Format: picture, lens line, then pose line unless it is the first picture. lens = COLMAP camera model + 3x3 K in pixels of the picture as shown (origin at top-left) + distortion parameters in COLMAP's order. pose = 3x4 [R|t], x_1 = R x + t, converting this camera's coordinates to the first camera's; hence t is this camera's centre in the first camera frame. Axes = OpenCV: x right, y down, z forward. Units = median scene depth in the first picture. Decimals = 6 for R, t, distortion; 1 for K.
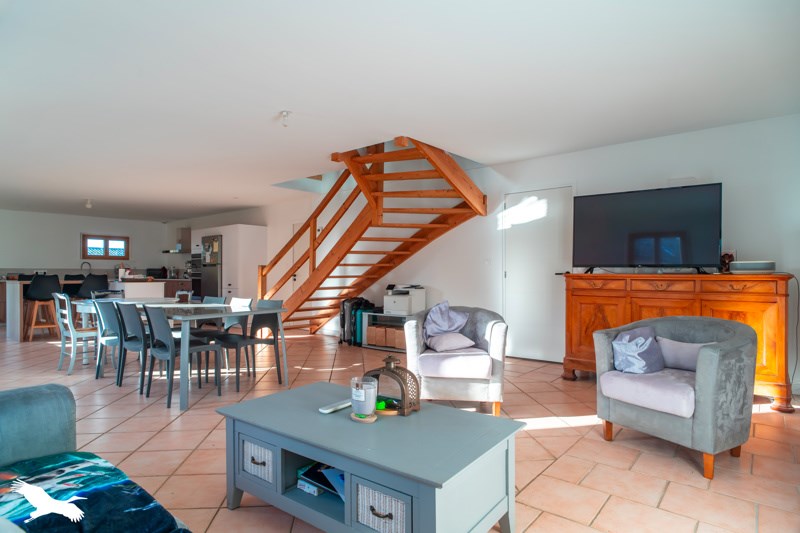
lens RADIAL K [[446.4, 0, 398.5], [0, 446.4, 271.1], [0, 0, 1]] dist [0.000325, 0.000237]
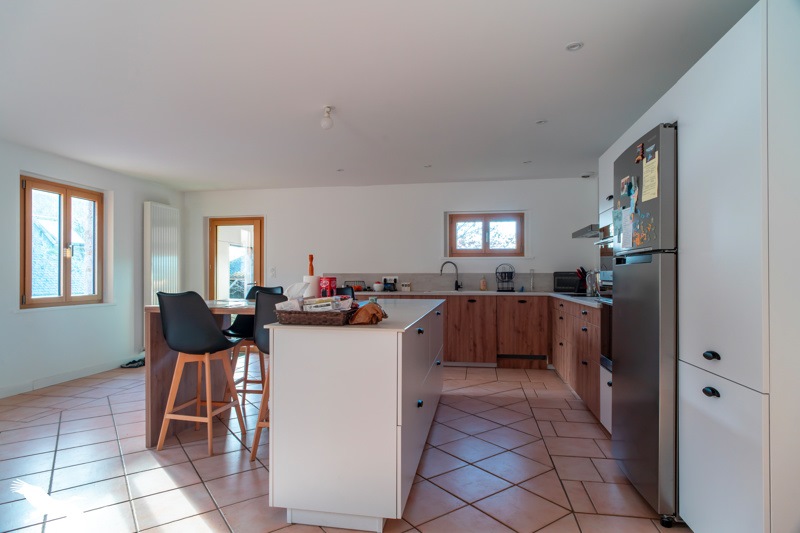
lens RADIAL K [[446.4, 0, 398.5], [0, 446.4, 271.1], [0, 0, 1]] dist [0.000325, 0.000237]
pose [[0.490579, -0.008027, -0.871360, -0.230766], [0.004265, 0.999968, -0.006811, -0.004138], [0.871387, -0.000375, 0.490597, 0.658047]]
